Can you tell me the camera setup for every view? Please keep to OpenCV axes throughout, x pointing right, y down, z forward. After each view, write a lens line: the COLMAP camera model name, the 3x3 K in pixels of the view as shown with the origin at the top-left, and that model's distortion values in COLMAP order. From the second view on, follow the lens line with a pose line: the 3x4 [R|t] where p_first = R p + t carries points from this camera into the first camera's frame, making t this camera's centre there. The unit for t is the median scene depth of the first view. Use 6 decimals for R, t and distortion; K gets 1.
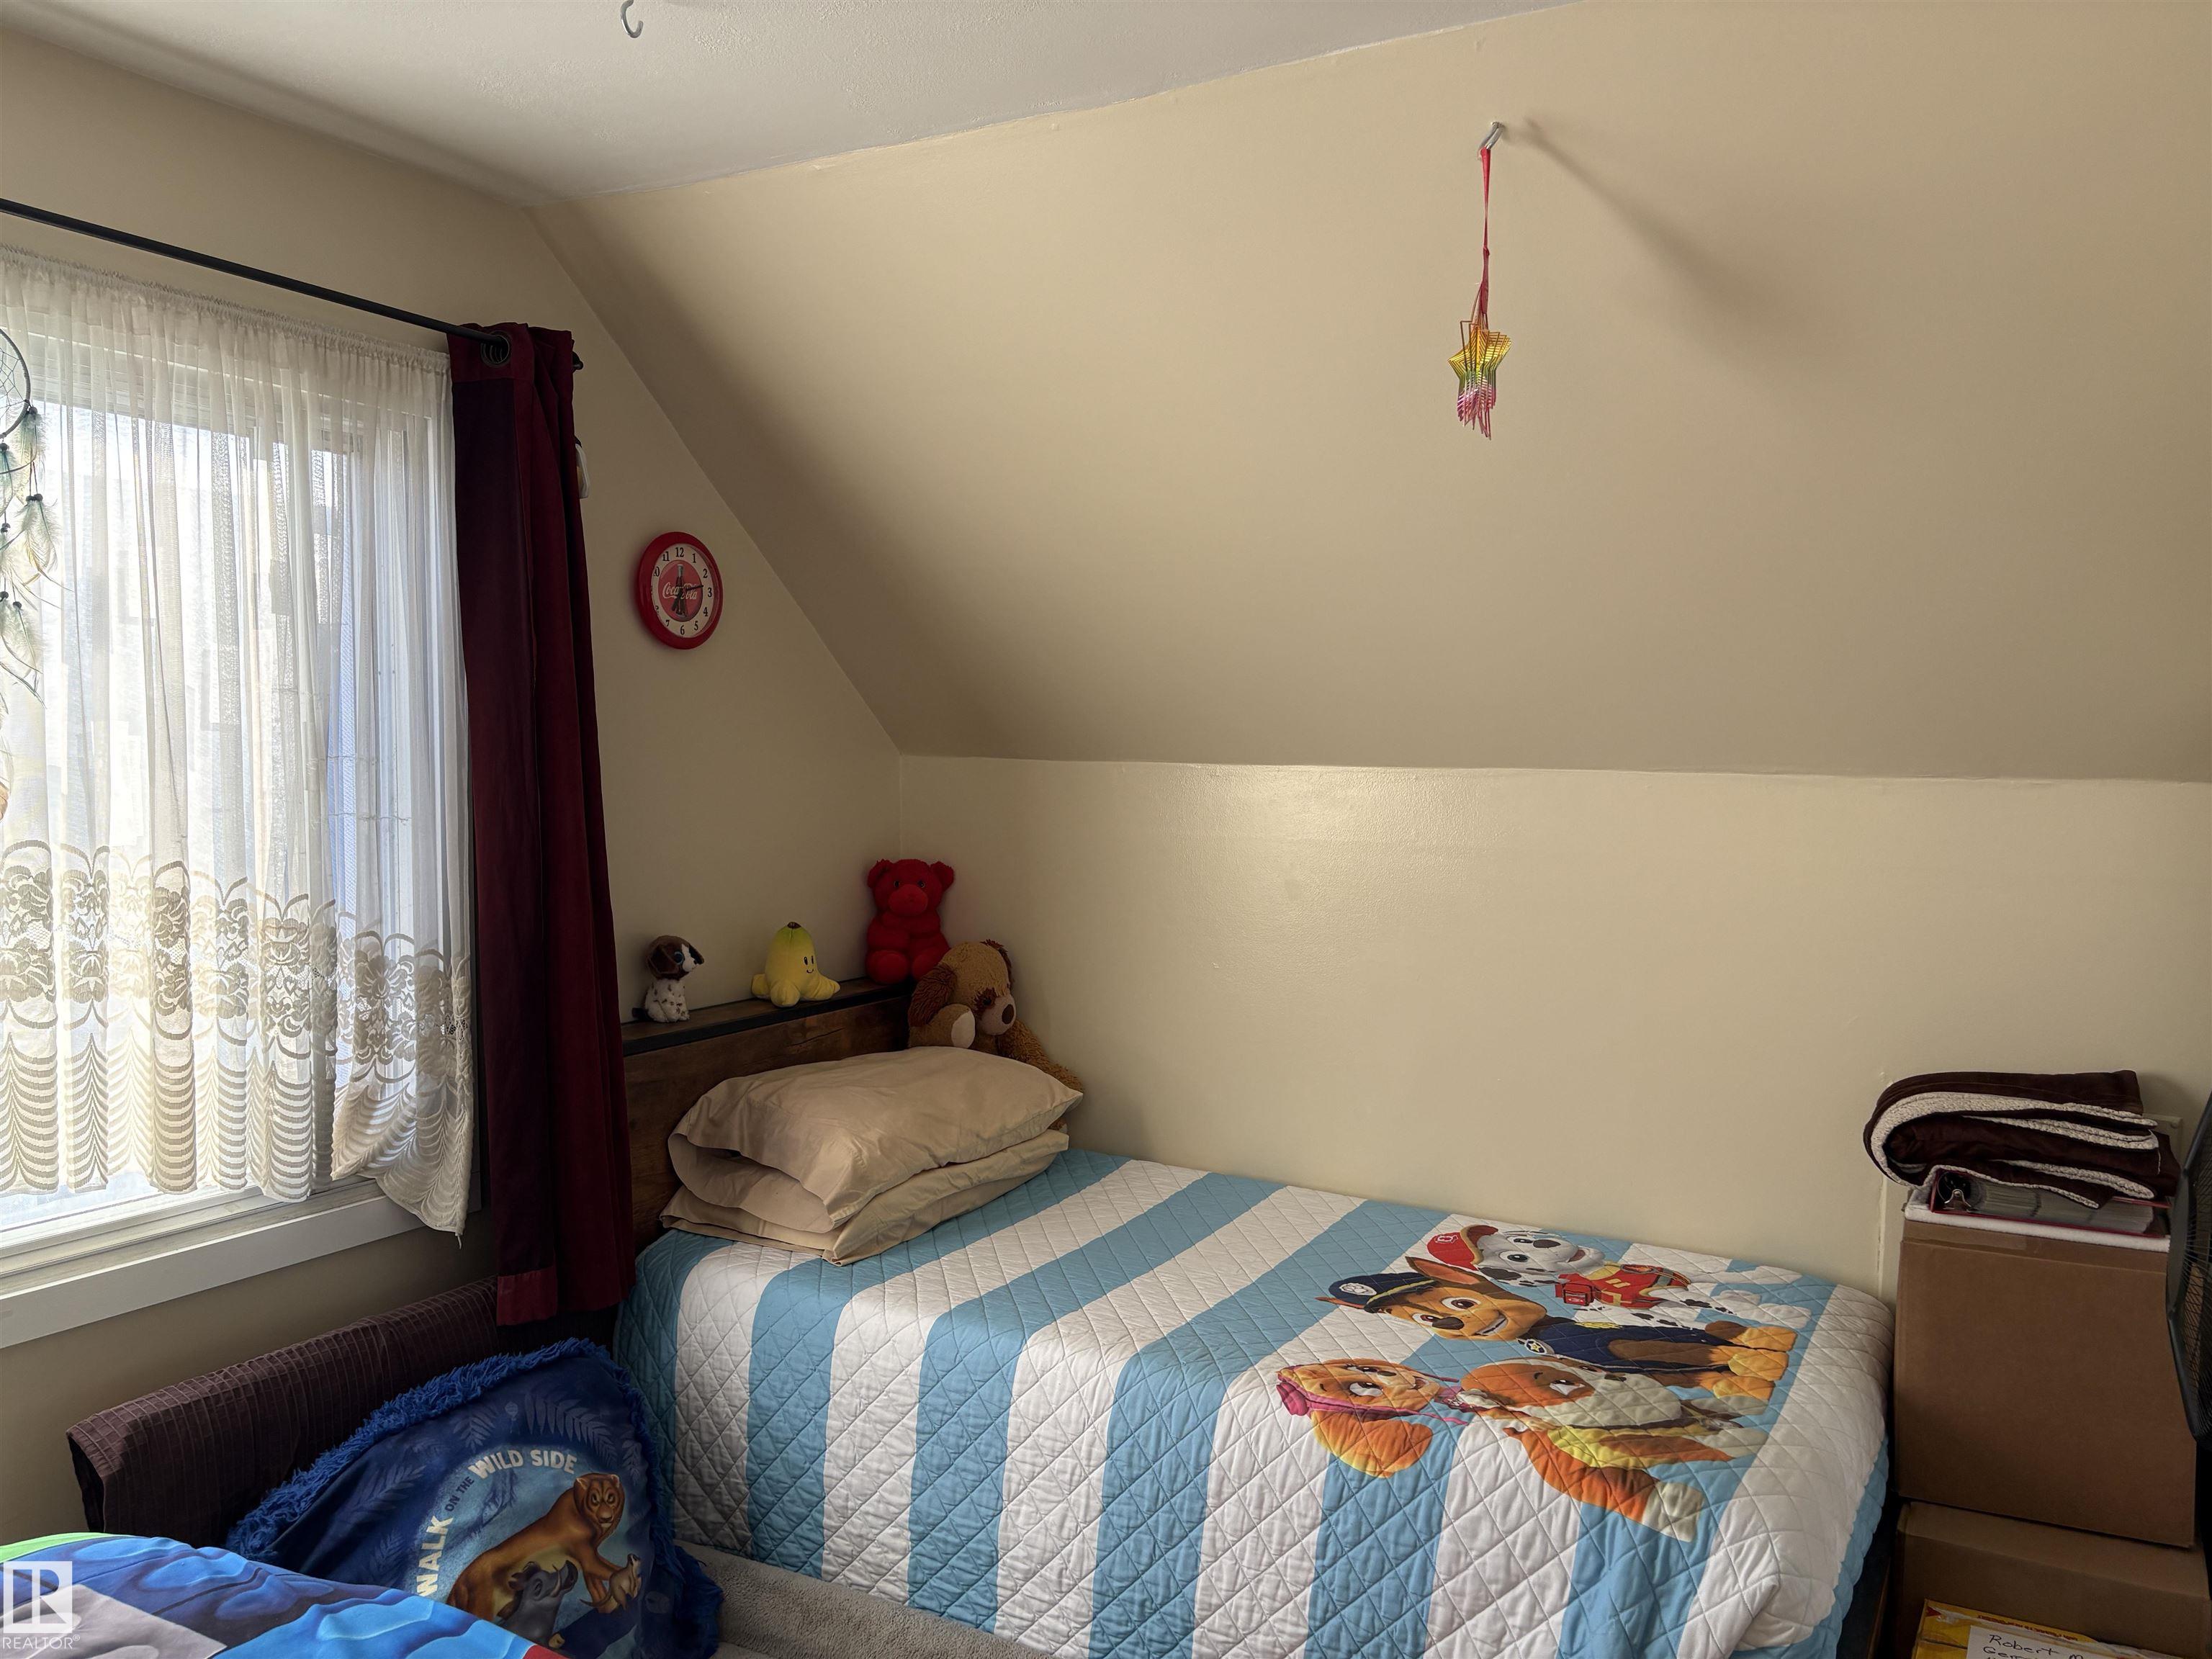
lens RADIAL K [[1669.4, 0, 1103.5], [0, 1669.4, 827.3], [0, 0, 1]] dist [0.054396, -0.063086]
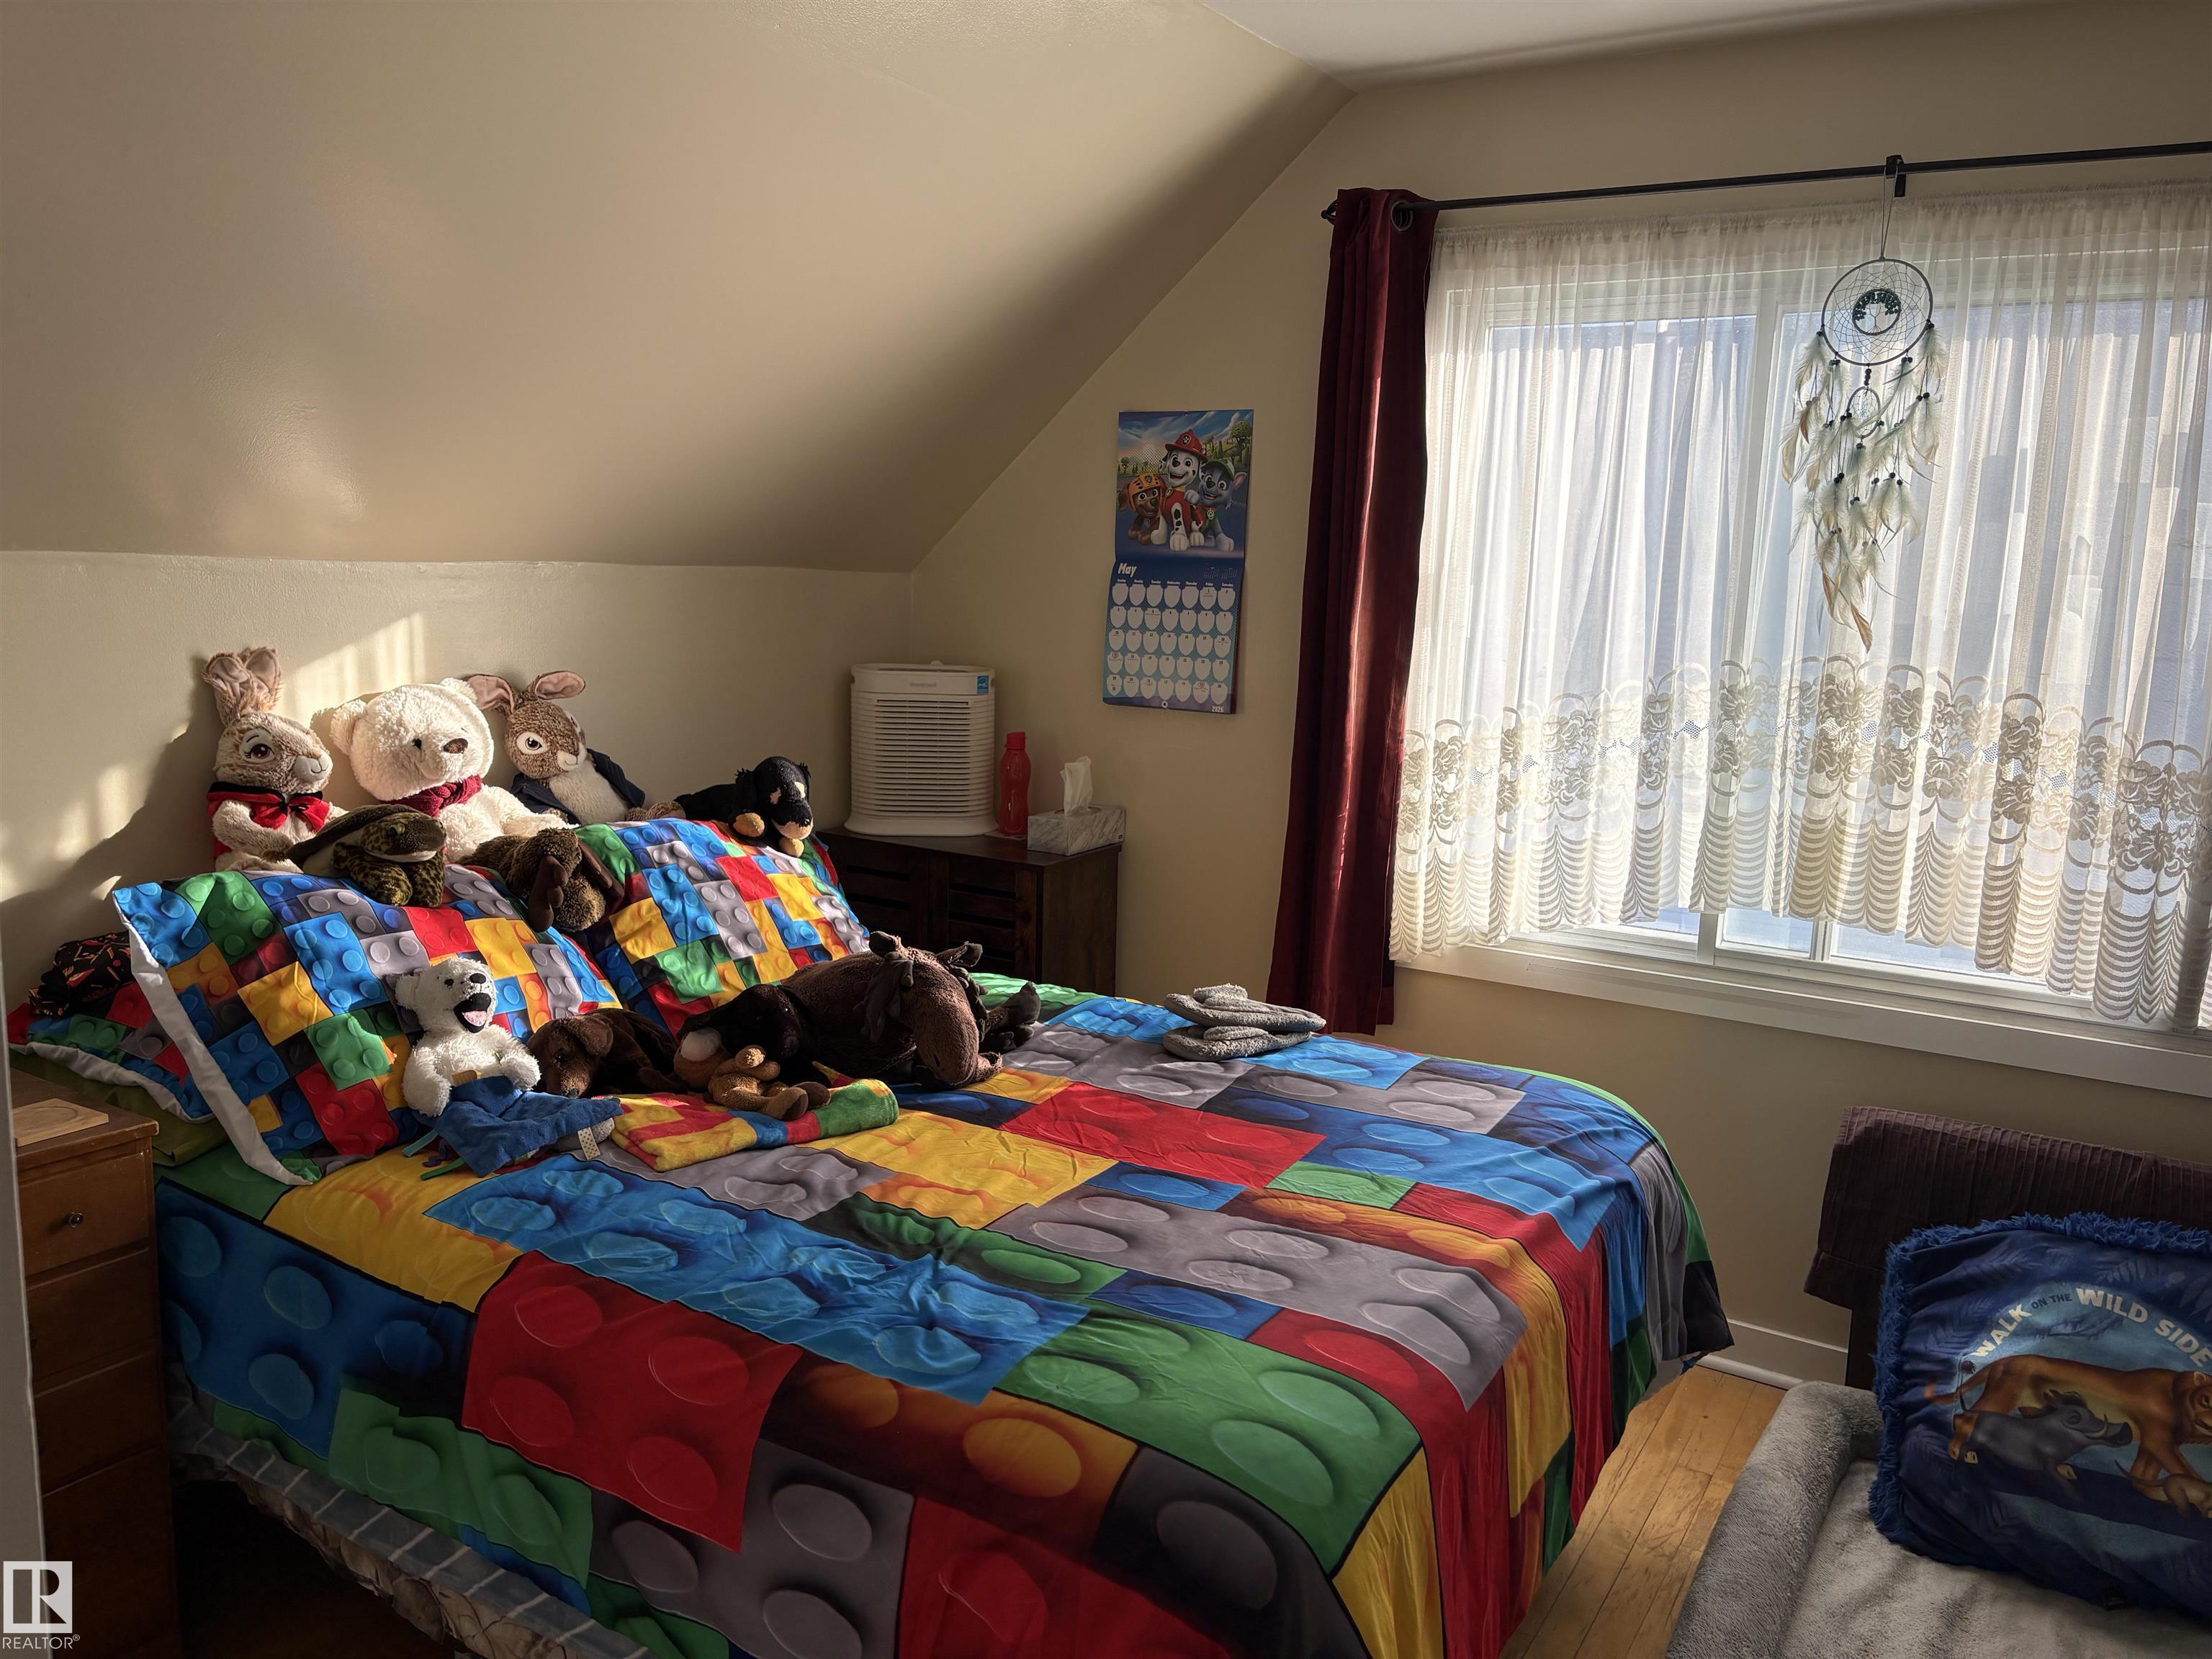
lens RADIAL K [[1669.4, 0, 1103.0], [0, 1669.4, 833.2], [0, 0, 1]] dist [0.054396, -0.063086]
pose [[-0.044249, 0.147873, -0.988016, 0.652993], [-0.081711, 0.985135, 0.151101, -0.009309], [0.995673, 0.087418, -0.031509, 0.407191]]
